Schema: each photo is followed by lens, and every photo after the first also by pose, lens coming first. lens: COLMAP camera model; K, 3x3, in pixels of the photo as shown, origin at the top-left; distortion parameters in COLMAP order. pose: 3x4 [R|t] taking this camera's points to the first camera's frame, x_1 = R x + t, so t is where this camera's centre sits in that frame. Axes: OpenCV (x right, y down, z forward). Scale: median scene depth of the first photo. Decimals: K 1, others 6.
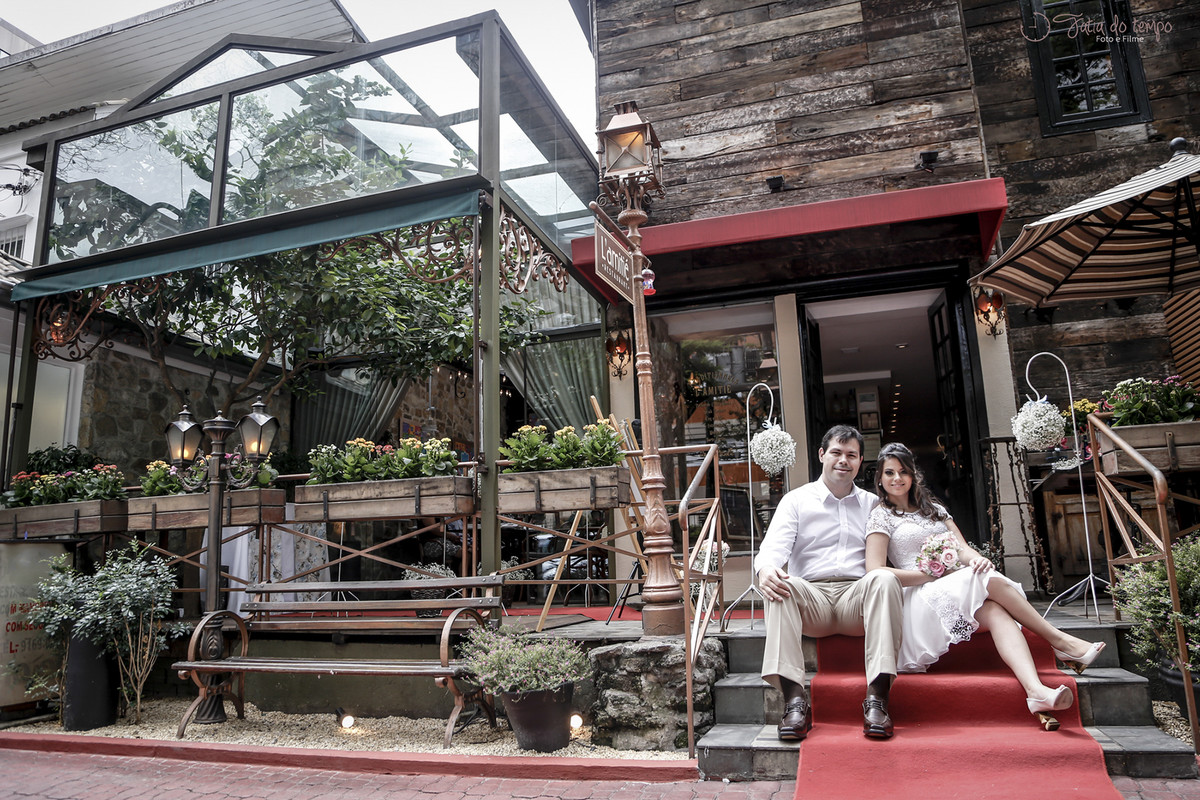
lens RADIAL K [[819.2, 0, 601.3], [0, 819.2, 382.0], [0, 0, 1]] dist [-0.119678, 0.059092]
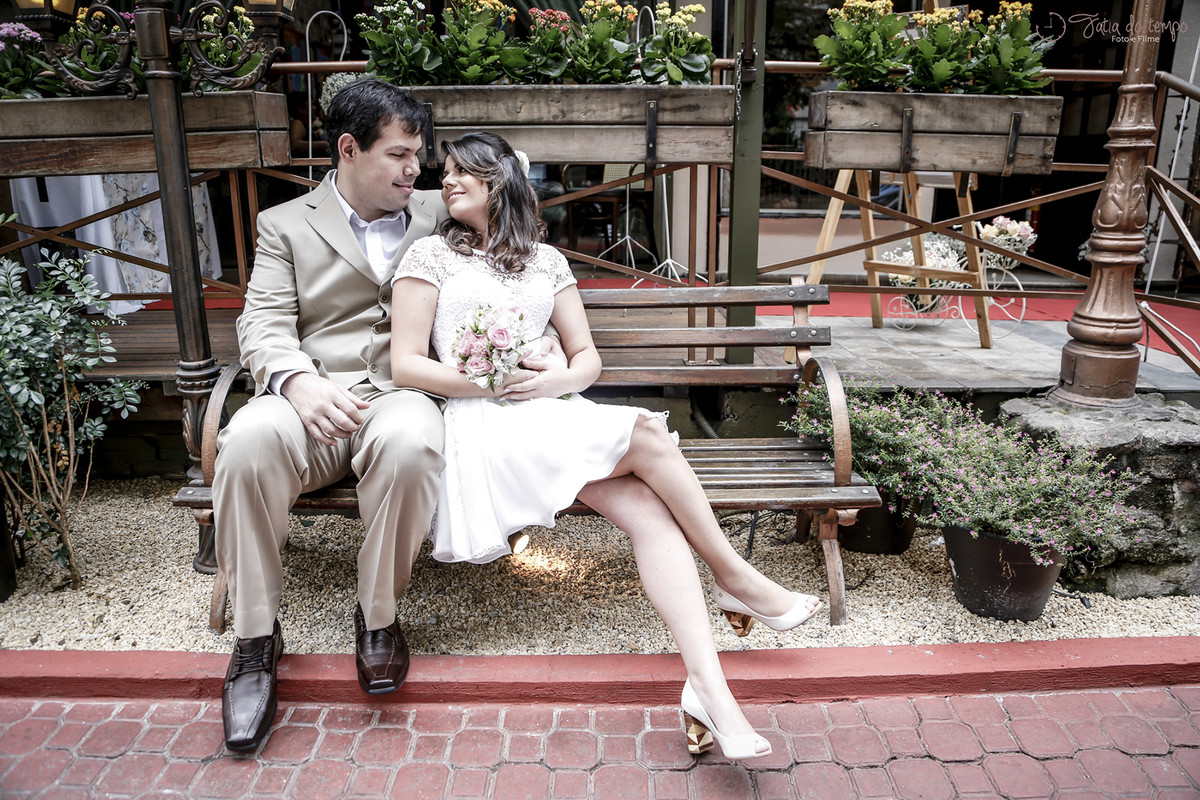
lens RADIAL K [[819.2, 0, 601.3], [0, 819.2, 382.0], [0, 0, 1]] dist [-0.119678, 0.059092]
pose [[0.953202, -0.038973, 0.299810, -0.432591], [-0.099862, 0.895413, 0.433893, 0.075800], [-0.285364, -0.443528, 0.849618, 0.556422]]
